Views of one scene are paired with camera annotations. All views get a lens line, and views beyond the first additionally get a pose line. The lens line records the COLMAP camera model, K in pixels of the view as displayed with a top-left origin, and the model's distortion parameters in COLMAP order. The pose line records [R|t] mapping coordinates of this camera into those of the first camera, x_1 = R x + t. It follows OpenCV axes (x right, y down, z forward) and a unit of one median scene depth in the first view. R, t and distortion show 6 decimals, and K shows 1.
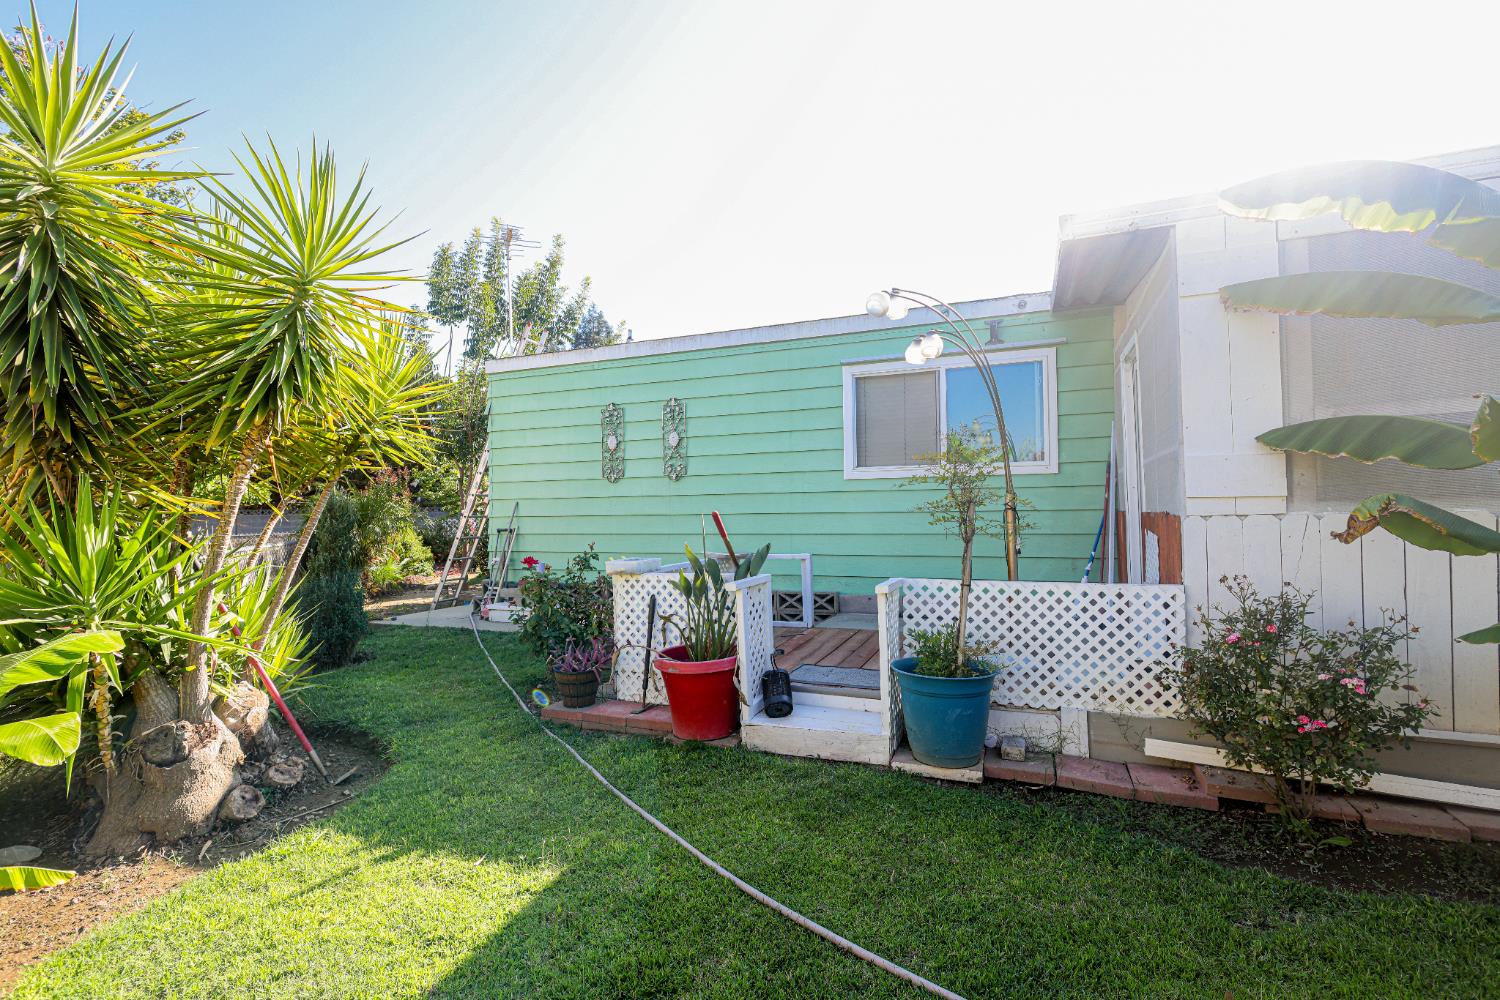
lens RADIAL K [[696.8, 0, 740.5], [0, 696.8, 507.6], [0, 0, 1]] dist [0.000258, 0.000875]
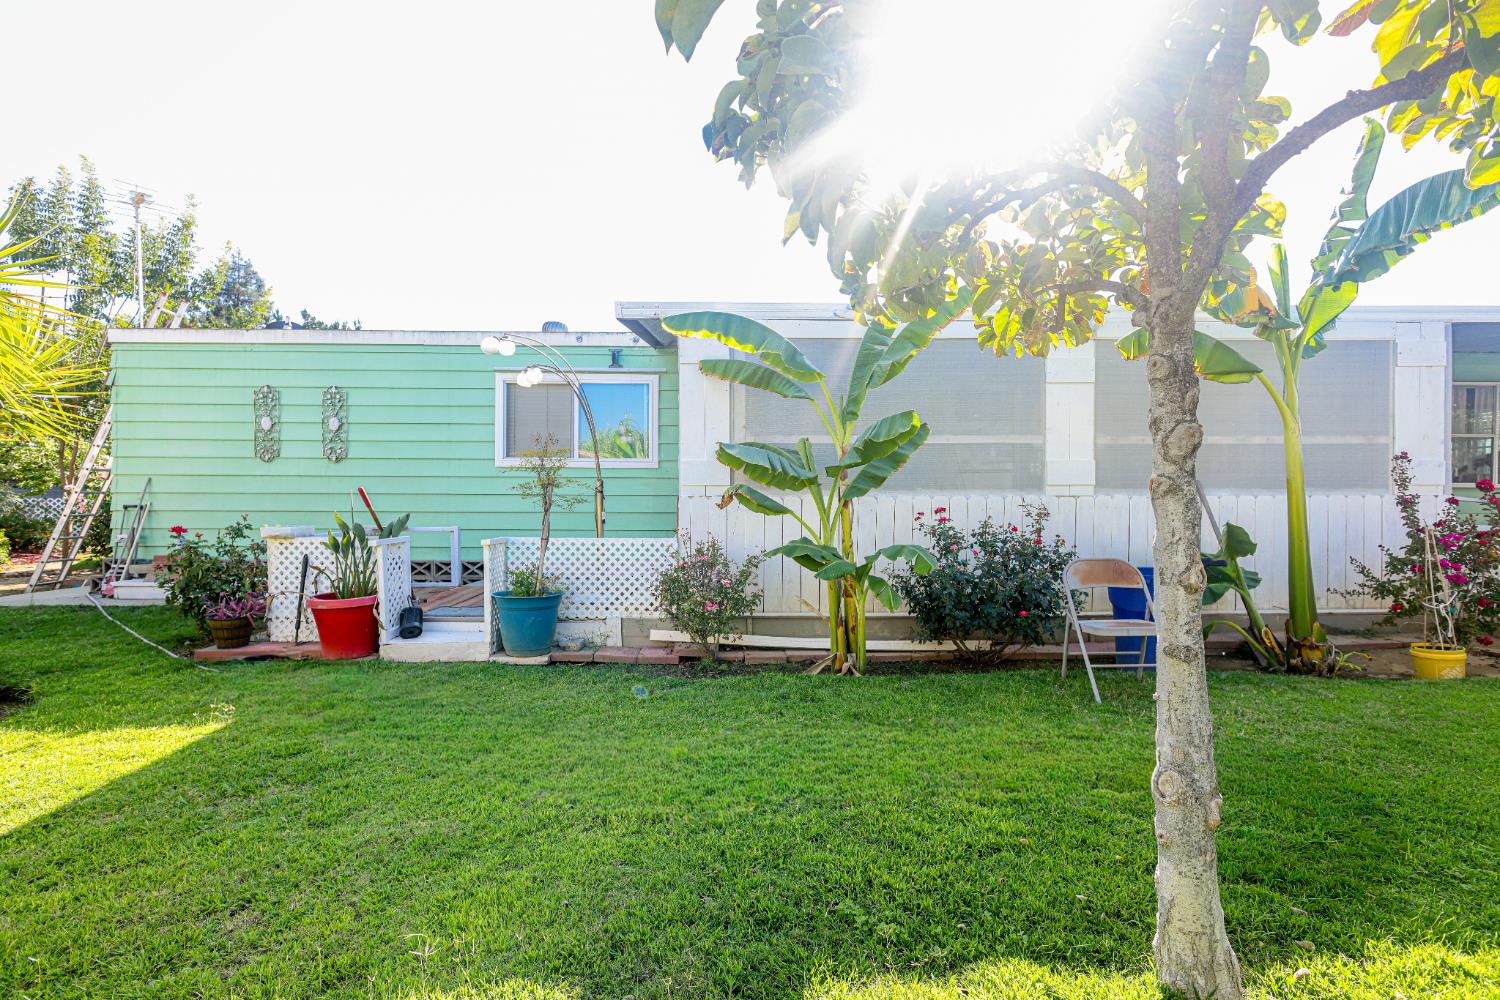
lens RADIAL K [[696.8, 0, 740.5], [0, 696.8, 507.6], [0, 0, 1]] dist [0.000258, 0.000875]
pose [[0.913071, 0.012626, 0.407605, 0.074158], [-0.018831, 0.999760, 0.011214, 0.013721], [-0.407365, -0.017915, 0.913090, -0.447567]]
